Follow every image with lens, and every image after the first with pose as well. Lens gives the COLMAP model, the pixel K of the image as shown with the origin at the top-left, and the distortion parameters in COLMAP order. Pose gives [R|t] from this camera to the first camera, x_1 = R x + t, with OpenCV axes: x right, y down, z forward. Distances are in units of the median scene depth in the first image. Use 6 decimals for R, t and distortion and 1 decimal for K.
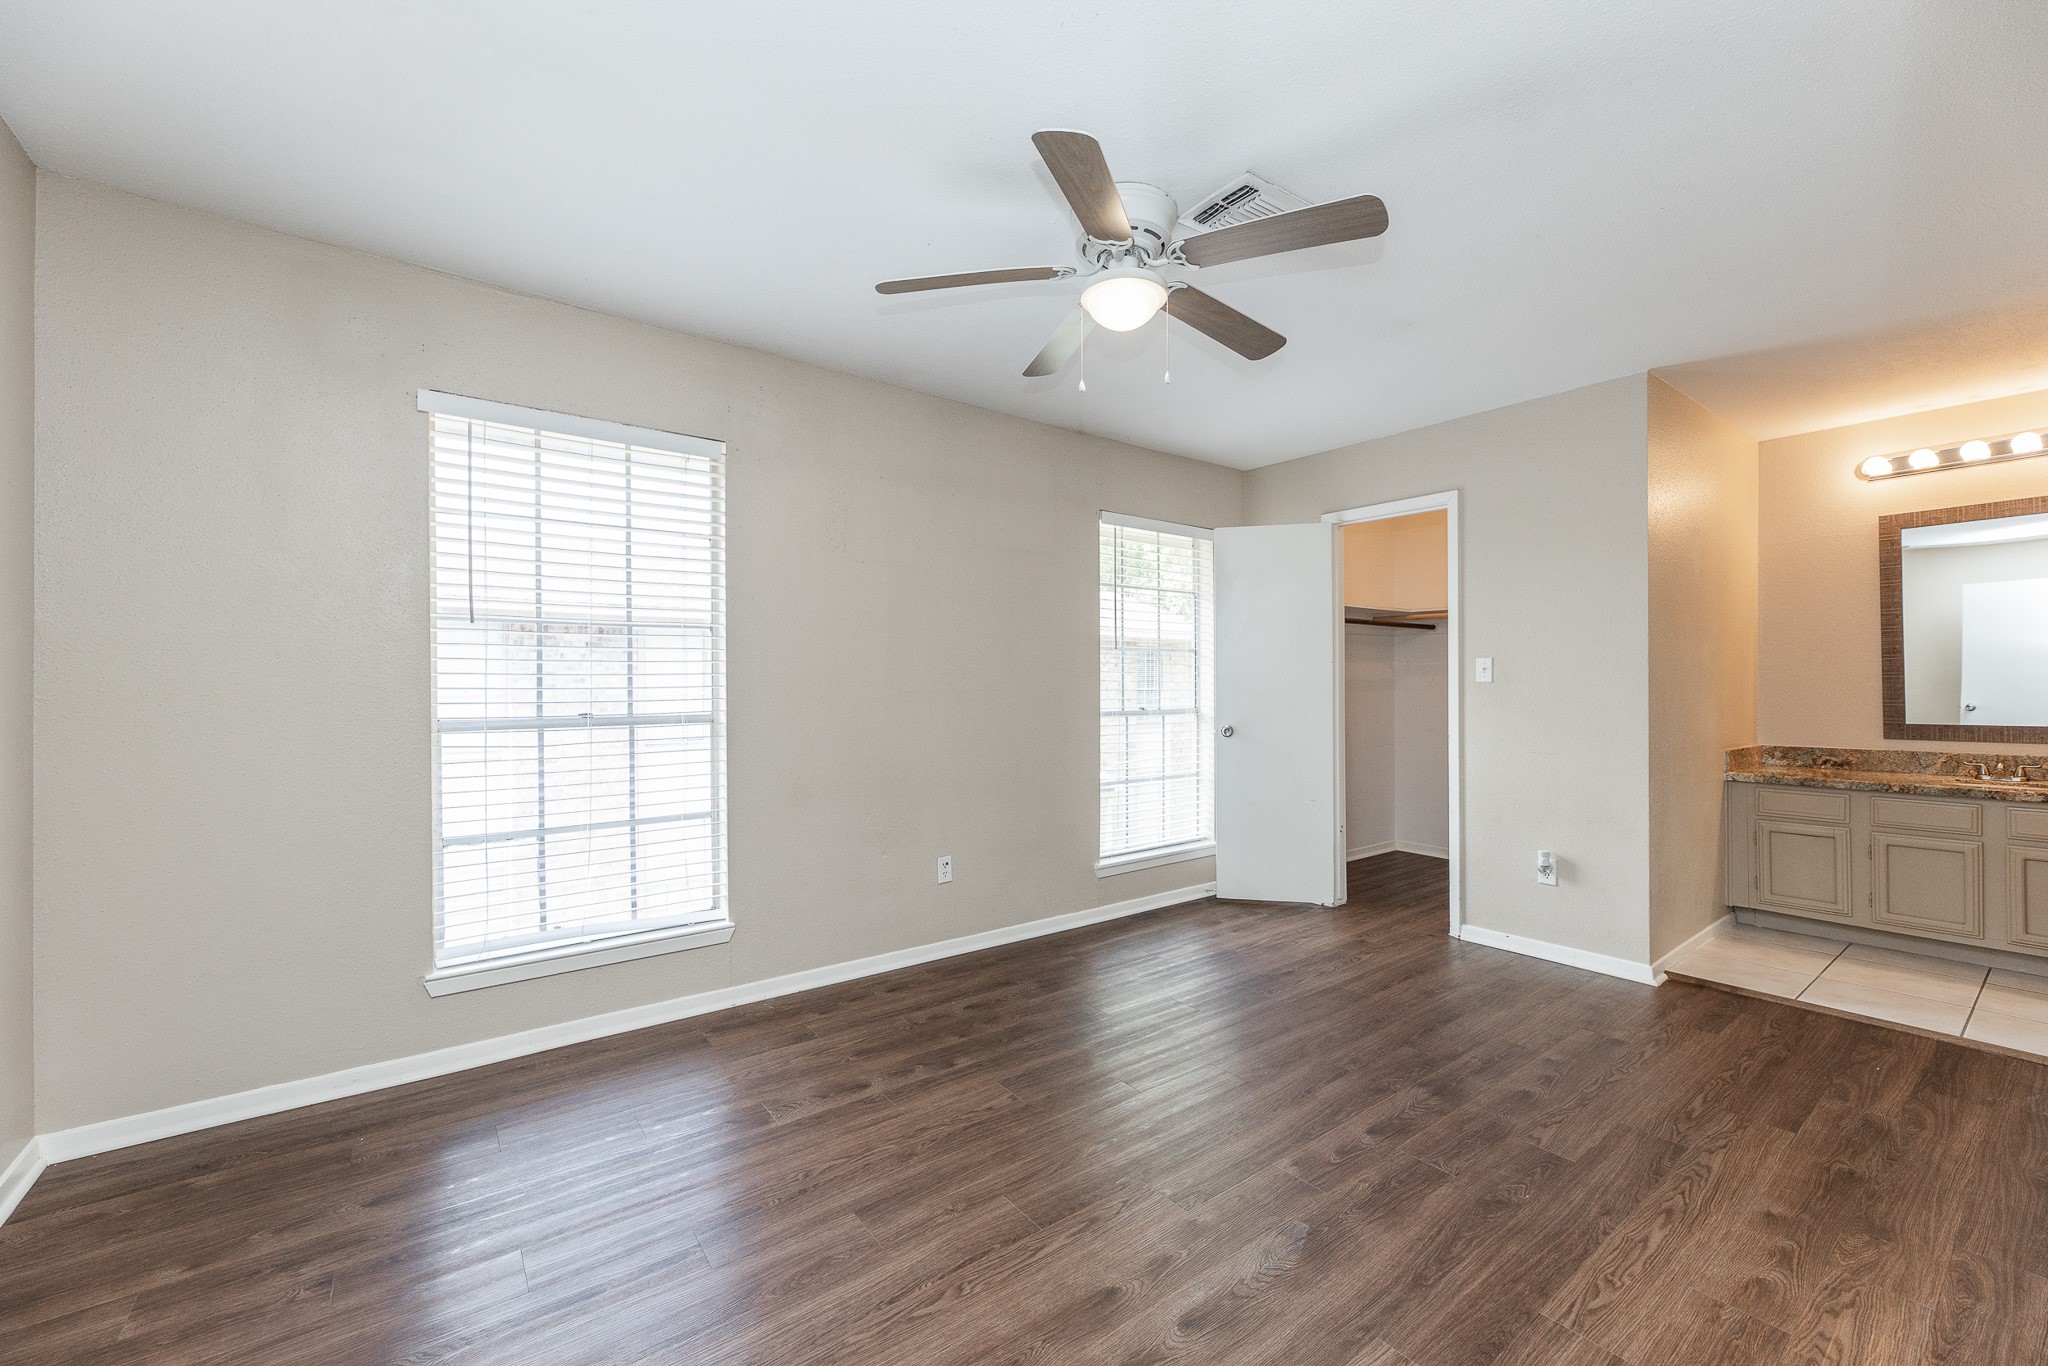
lens RADIAL K [[817.3, 0, 1034.6], [0, 817.3, 682.7], [0, 0, 1]] dist [0.001422, 0.000290]
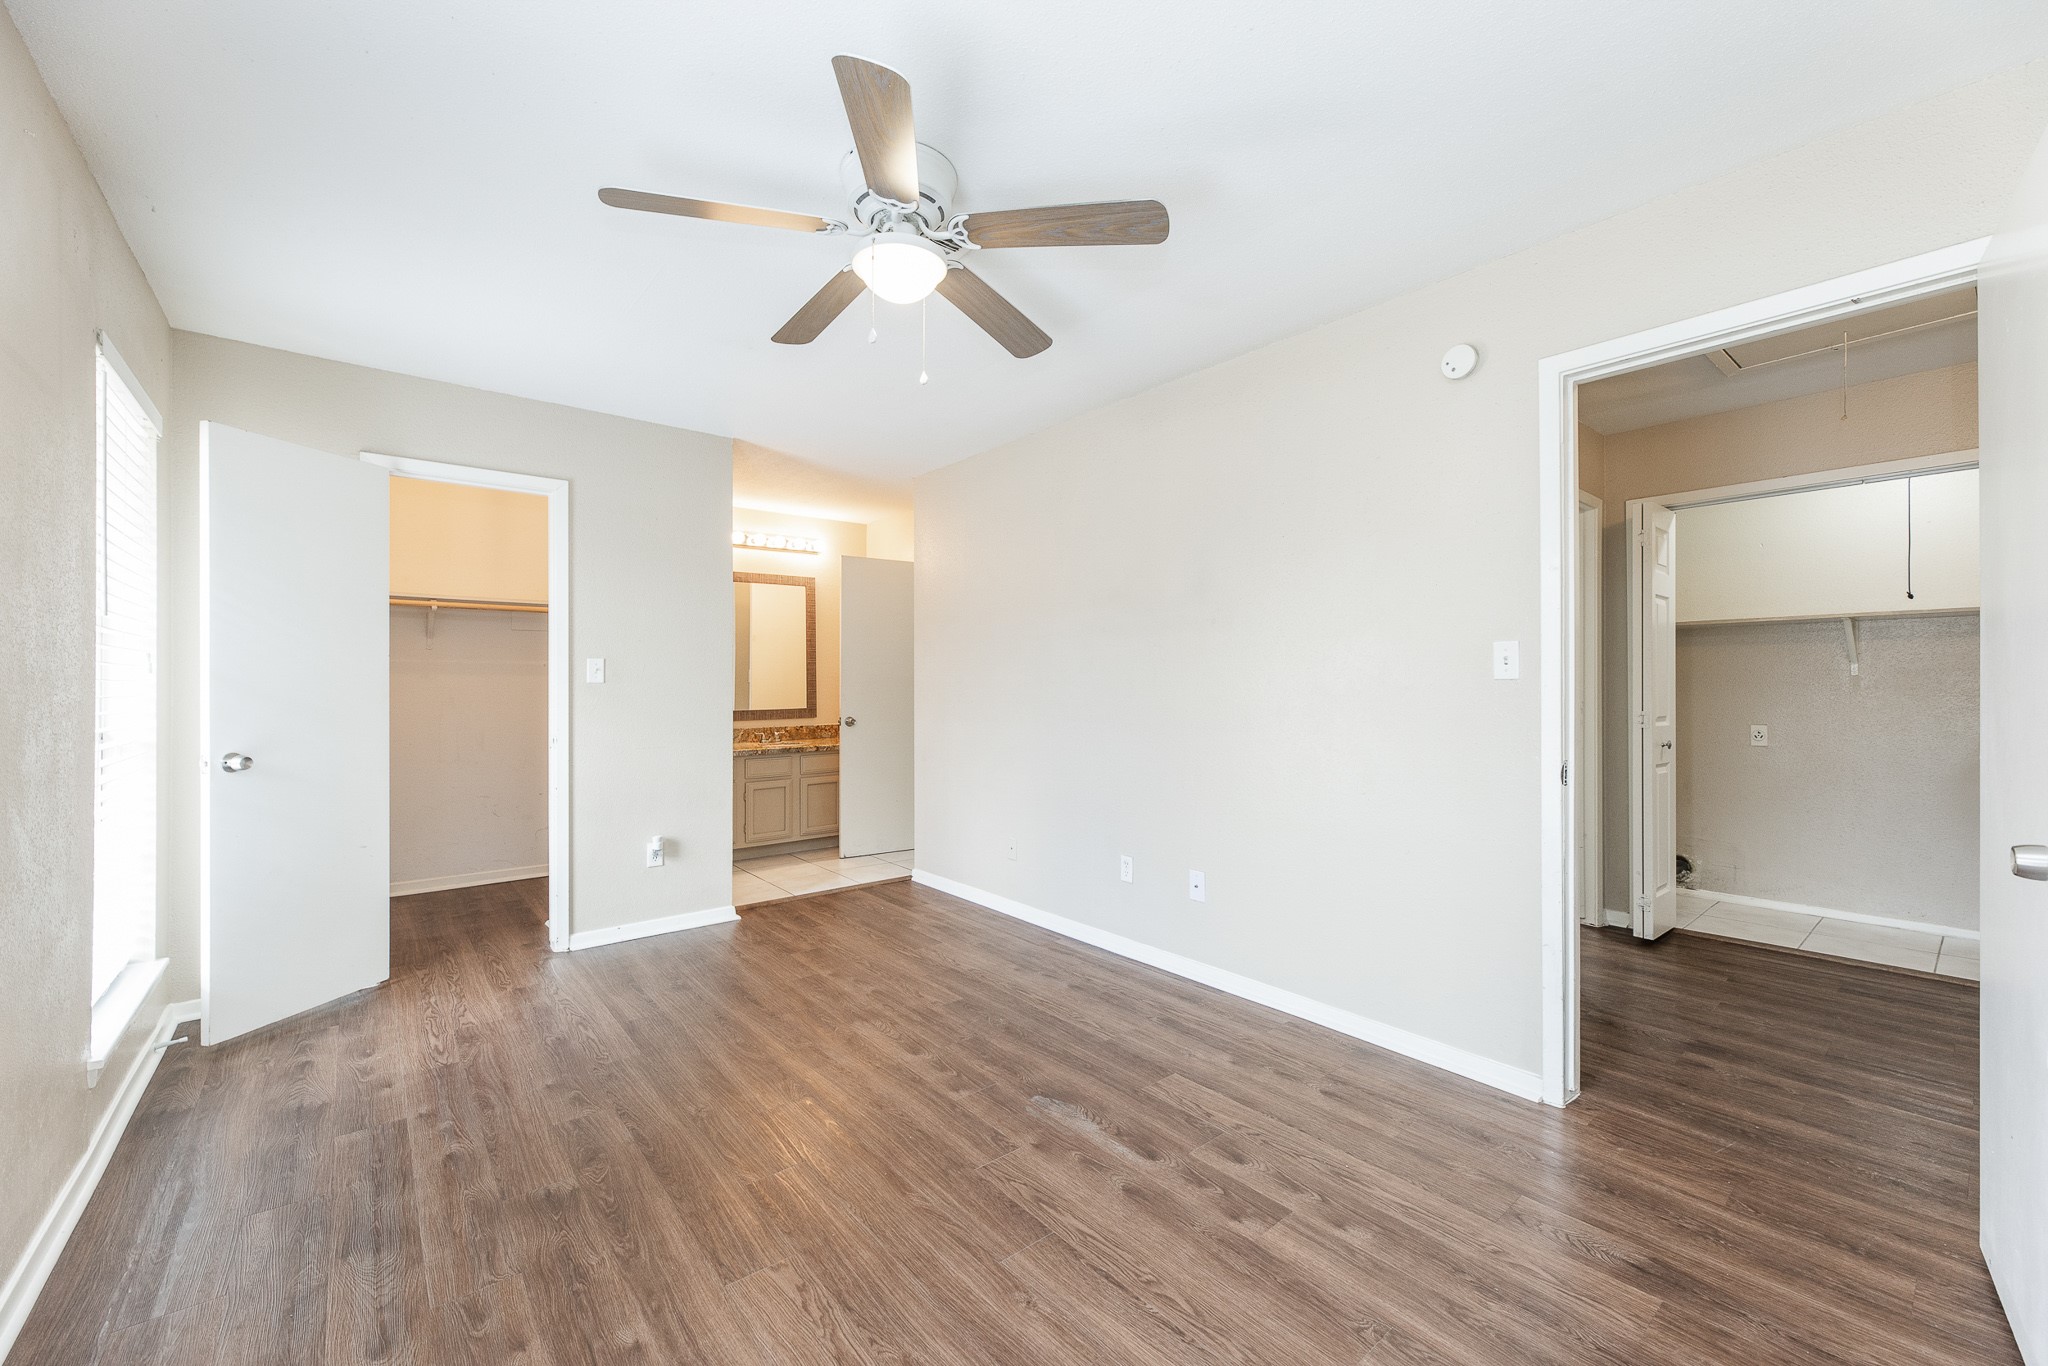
lens RADIAL K [[817.3, 0, 1034.6], [0, 817.3, 682.7], [0, 0, 1]] dist [0.001422, 0.000290]
pose [[-0.044232, 0.001266, 0.999020, -0.468756], [-0.001094, 0.999999, -0.001316, -0.000288], [-0.999021, -0.001151, -0.044231, 0.506627]]
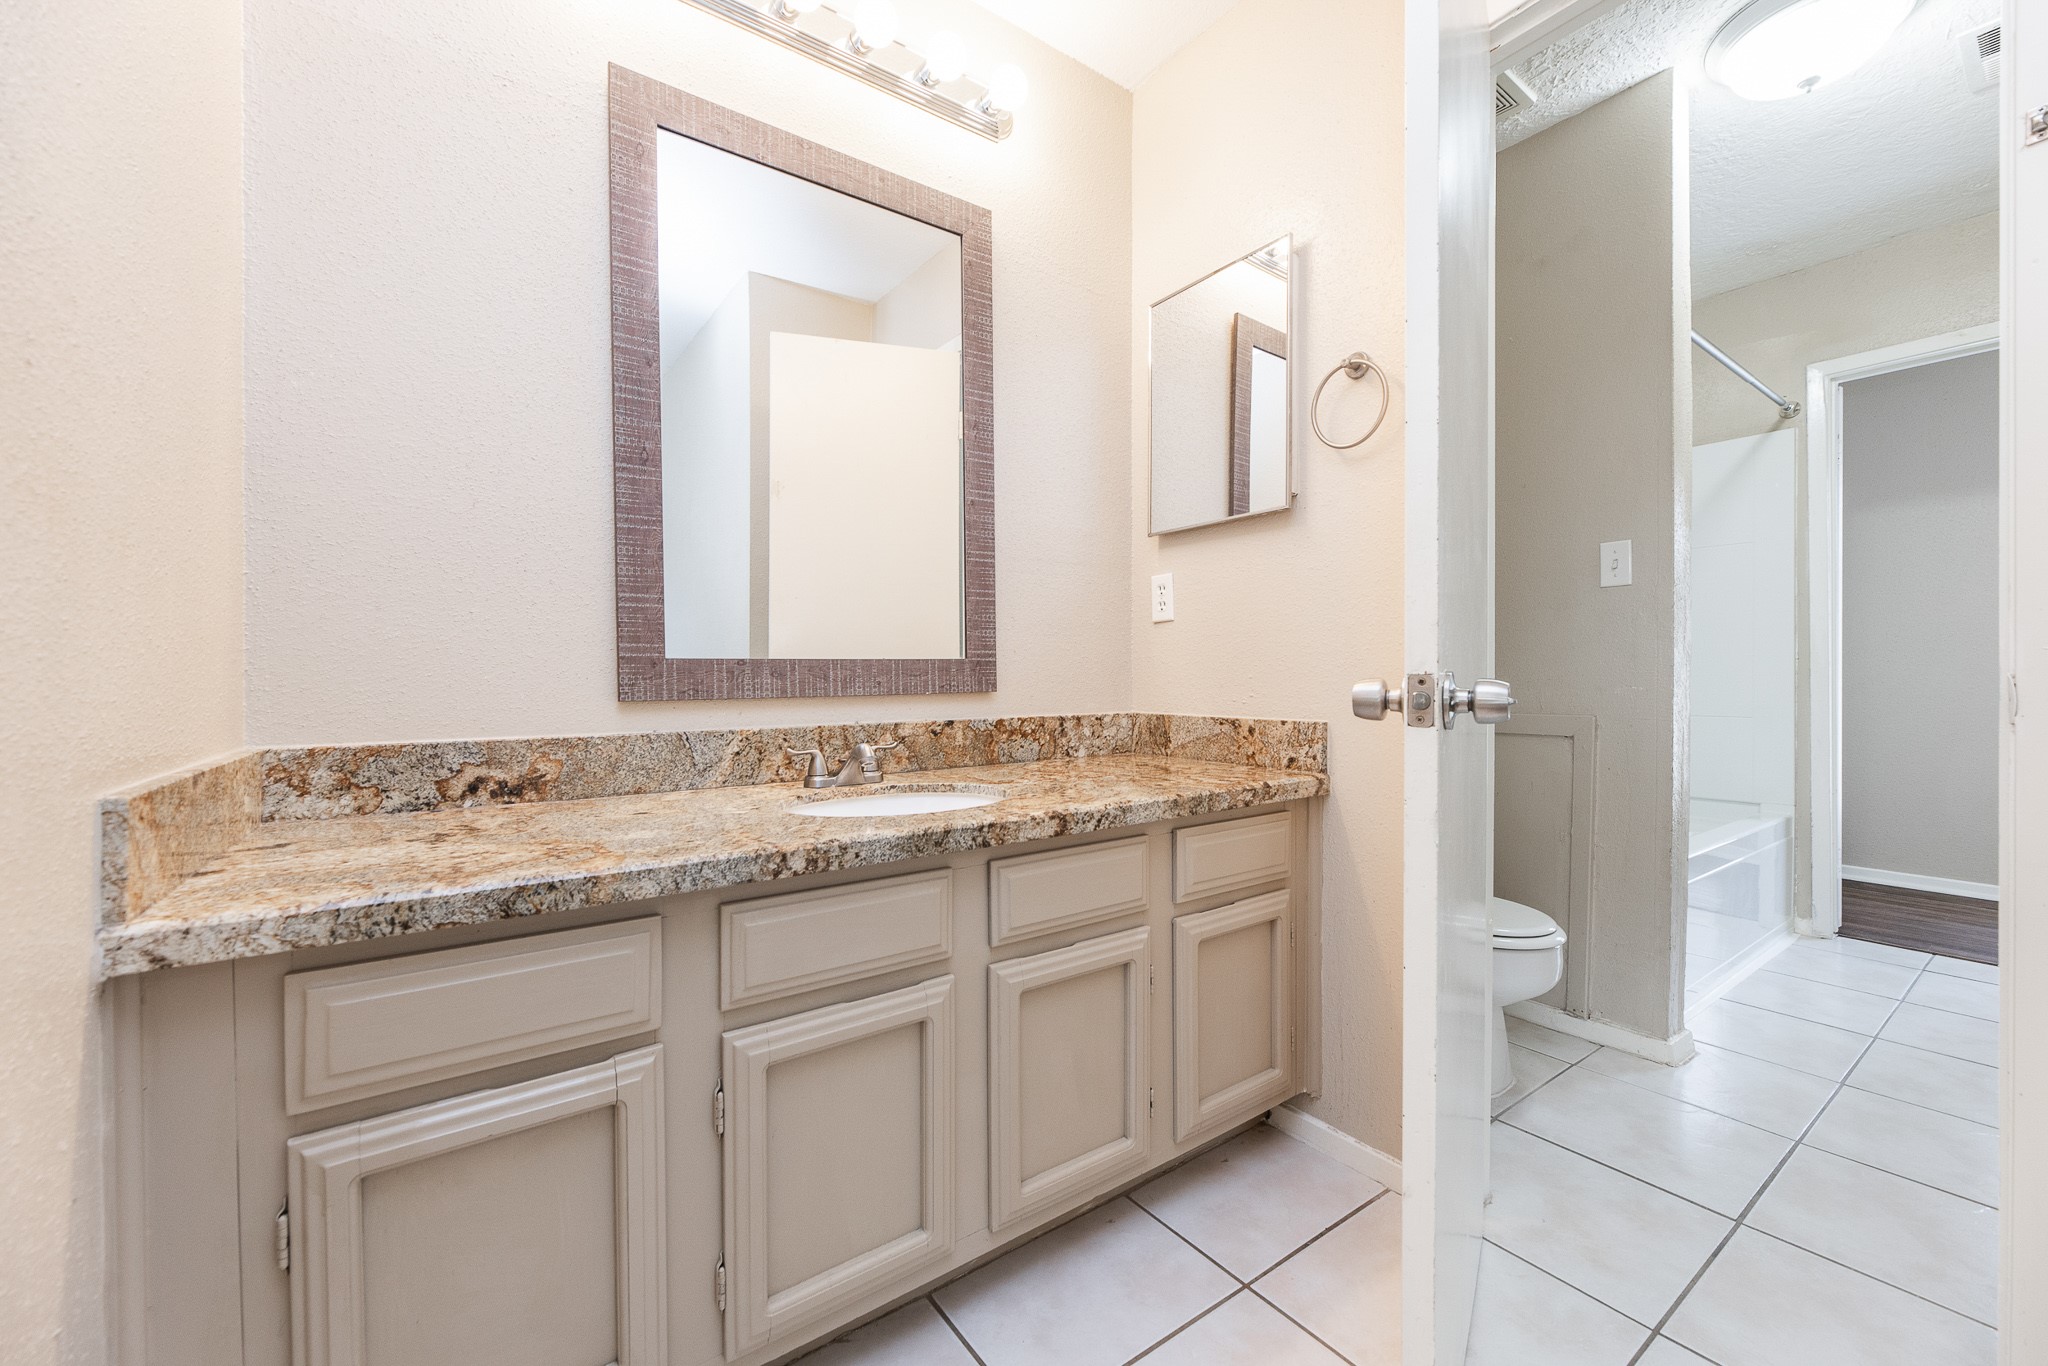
lens RADIAL K [[817.3, 0, 1034.6], [0, 817.3, 682.7], [0, 0, 1]] dist [0.001422, 0.000290]
pose [[0.023795, -0.006103, 0.999698, 0.708995], [-0.000892, 0.999981, 0.006126, 0.059367], [-0.999716, -0.001038, 0.023789, 0.837137]]
